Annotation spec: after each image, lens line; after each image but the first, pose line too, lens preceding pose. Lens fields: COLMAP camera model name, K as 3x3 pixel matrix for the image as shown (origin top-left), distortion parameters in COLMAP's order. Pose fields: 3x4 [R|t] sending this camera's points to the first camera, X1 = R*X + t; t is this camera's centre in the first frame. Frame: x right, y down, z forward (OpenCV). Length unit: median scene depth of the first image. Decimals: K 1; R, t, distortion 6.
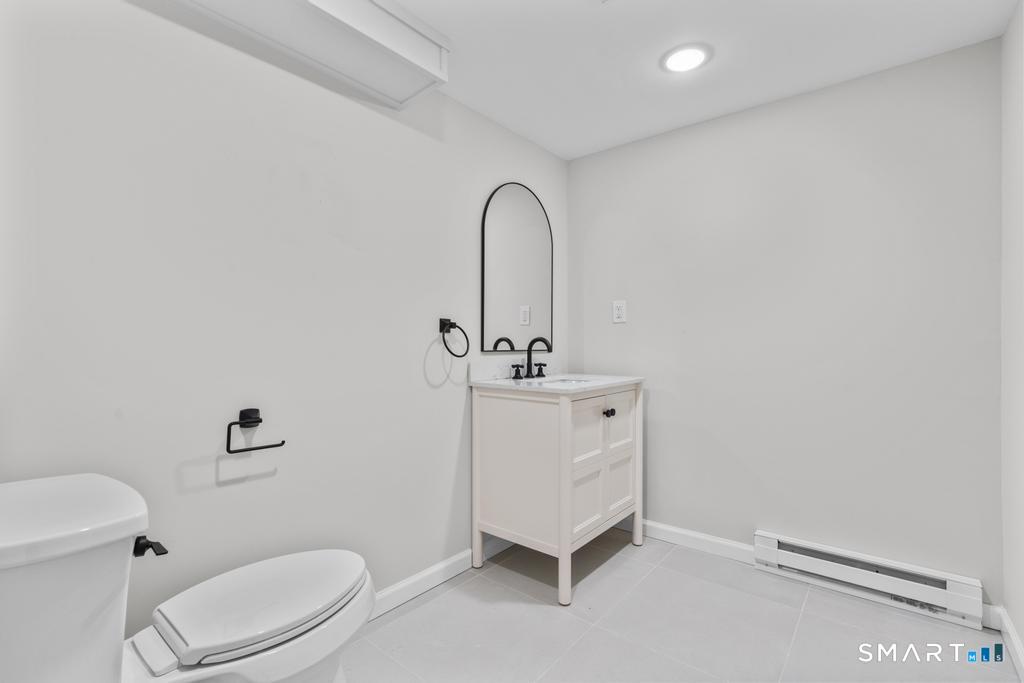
lens RADIAL K [[467.1, 0, 512.0], [0, 467.1, 341.5], [0, 0, 1]] dist [-0.000091, 0.000060]
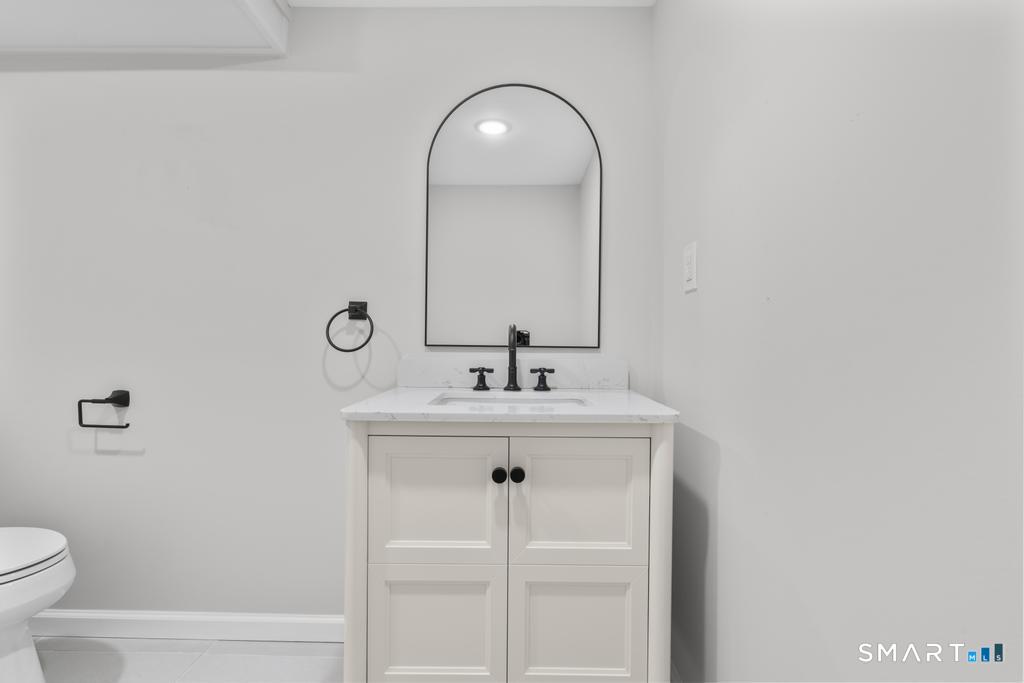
lens RADIAL K [[467.1, 0, 512.0], [0, 467.1, 341.5], [0, 0, 1]] dist [-0.000091, 0.000060]
pose [[0.620594, 0.009490, -0.784075, 0.567703], [-0.006079, 0.999955, 0.007291, 0.009104], [0.784109, 0.000241, 0.620623, 0.667259]]
